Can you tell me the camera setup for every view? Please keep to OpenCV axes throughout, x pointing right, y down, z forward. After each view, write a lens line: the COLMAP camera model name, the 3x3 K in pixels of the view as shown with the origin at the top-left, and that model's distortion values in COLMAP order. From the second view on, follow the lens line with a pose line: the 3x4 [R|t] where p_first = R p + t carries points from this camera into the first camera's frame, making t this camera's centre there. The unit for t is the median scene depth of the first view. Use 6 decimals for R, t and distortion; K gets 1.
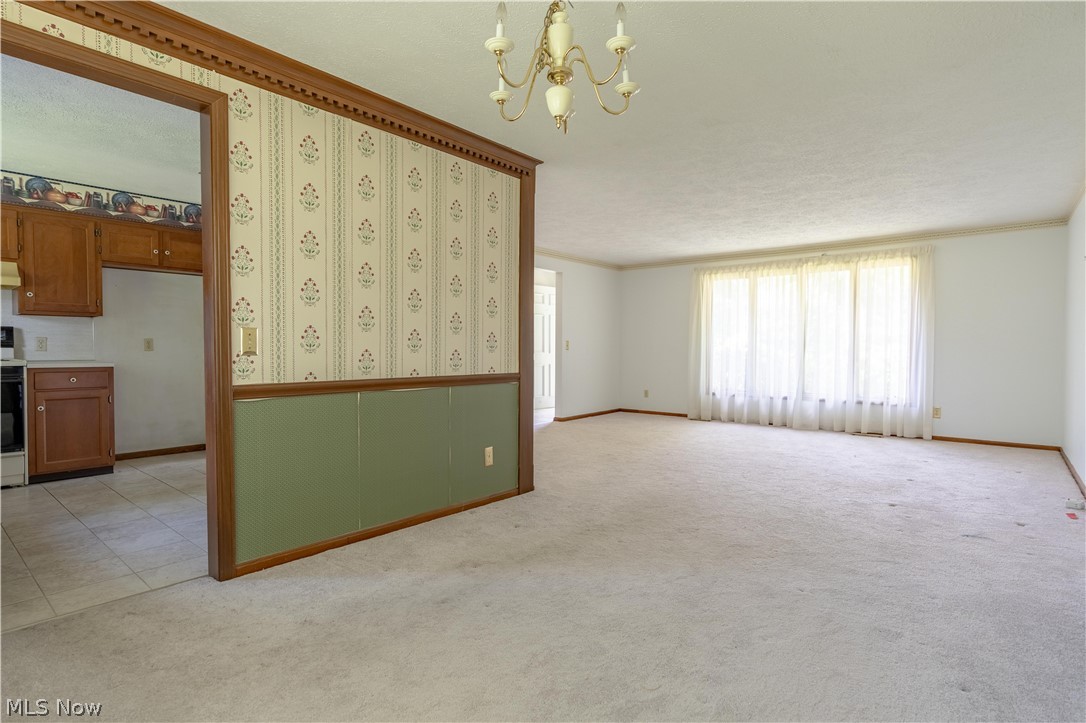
lens RADIAL K [[545.1, 0, 551.1], [0, 545.1, 361.6], [0, 0, 1]] dist [-0.007148, 0.001875]
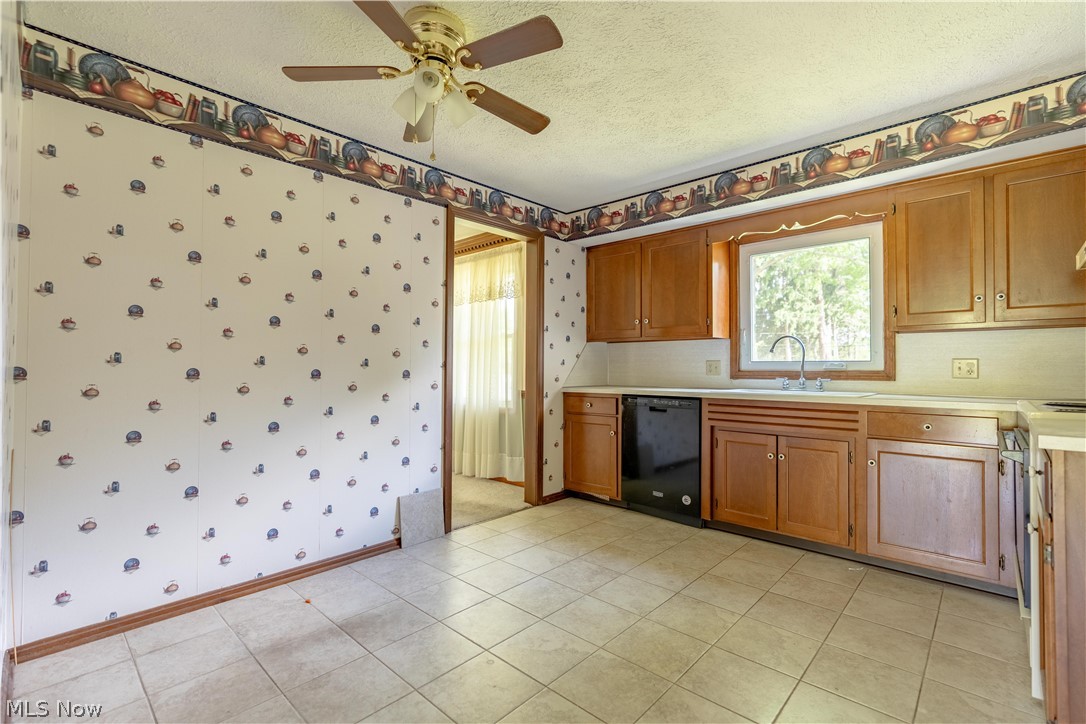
lens RADIAL K [[487.8, 0, 542.3], [0, 487.8, 362.0], [0, 0, 1]] dist [-0.004766, 0.002244]
pose [[-0.997756, -0.008341, 0.066437, -0.542261], [-0.007605, 0.999907, 0.011332, -0.039718], [-0.066526, 0.010802, -0.997726, 1.285764]]
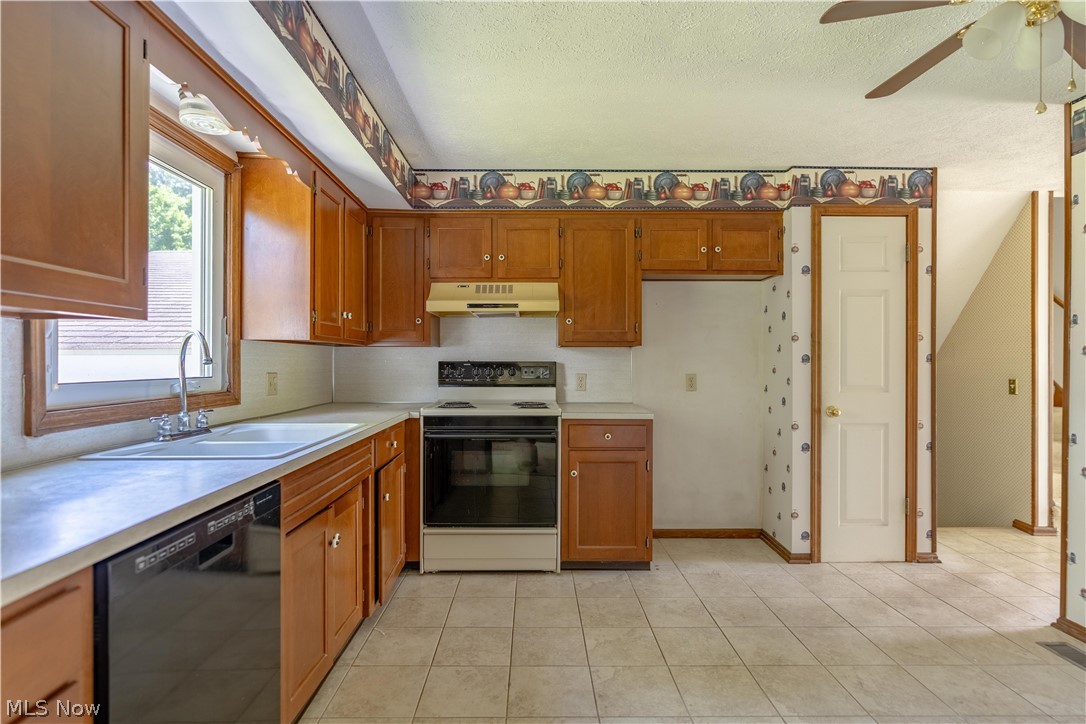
lens RADIAL K [[545.1, 0, 543.5], [0, 545.1, 363.6], [0, 0, 1]] dist [-0.007148, 0.001875]
pose [[0.646188, -0.000961, -0.763178, -0.365247], [-0.018213, 0.999695, -0.016680, -0.046934], [0.762961, 0.024679, 0.645973, 0.442732]]
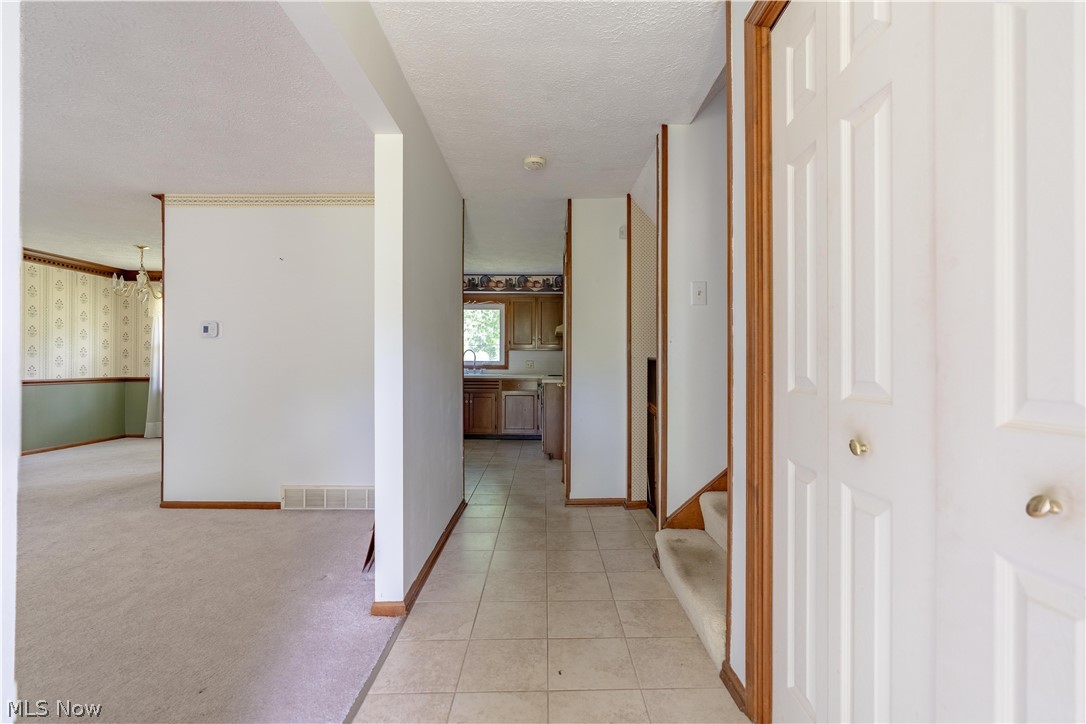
lens RADIAL K [[487.8, 0, 550.9], [0, 487.8, 365.9], [0, 0, 1]] dist [-0.004766, 0.002244]
pose [[-0.765329, -0.004881, -0.643621, -0.005316], [-0.026101, 0.999384, 0.023457, -0.065213], [0.643110, 0.034751, -0.764985, 1.974547]]
